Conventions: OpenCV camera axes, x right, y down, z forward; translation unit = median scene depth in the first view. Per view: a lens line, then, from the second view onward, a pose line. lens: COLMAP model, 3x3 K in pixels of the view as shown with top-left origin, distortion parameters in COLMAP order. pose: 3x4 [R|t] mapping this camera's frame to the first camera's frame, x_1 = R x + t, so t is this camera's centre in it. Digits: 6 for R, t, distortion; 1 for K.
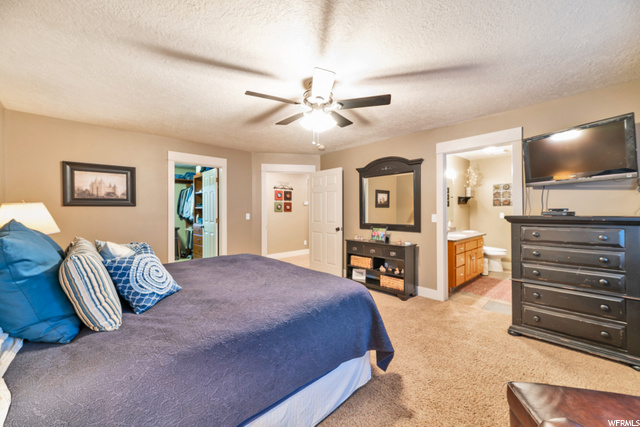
lens RADIAL K [[258.5, 0, 318.8], [0, 258.5, 214.2], [0, 0, 1]] dist [-0.000647, -0.000116]
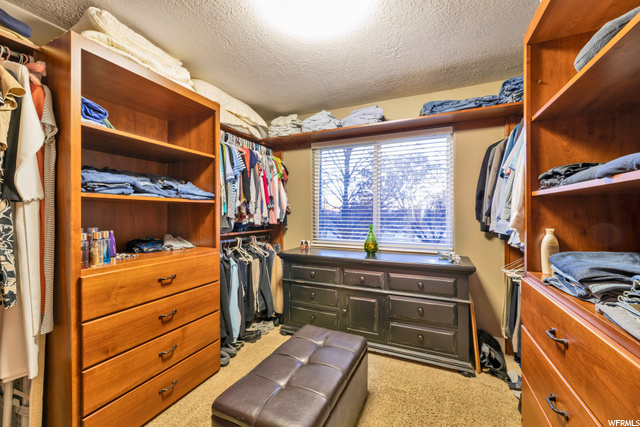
lens RADIAL K [[258.5, 0, 319.4], [0, 258.5, 213.5], [0, 0, 1]] dist [-0.000647, -0.000116]
pose [[0.377346, 0.004728, -0.926060, -0.316969], [-0.008855, 0.999960, 0.001497, -0.008234], [0.926030, 0.007636, 0.377372, 0.690011]]
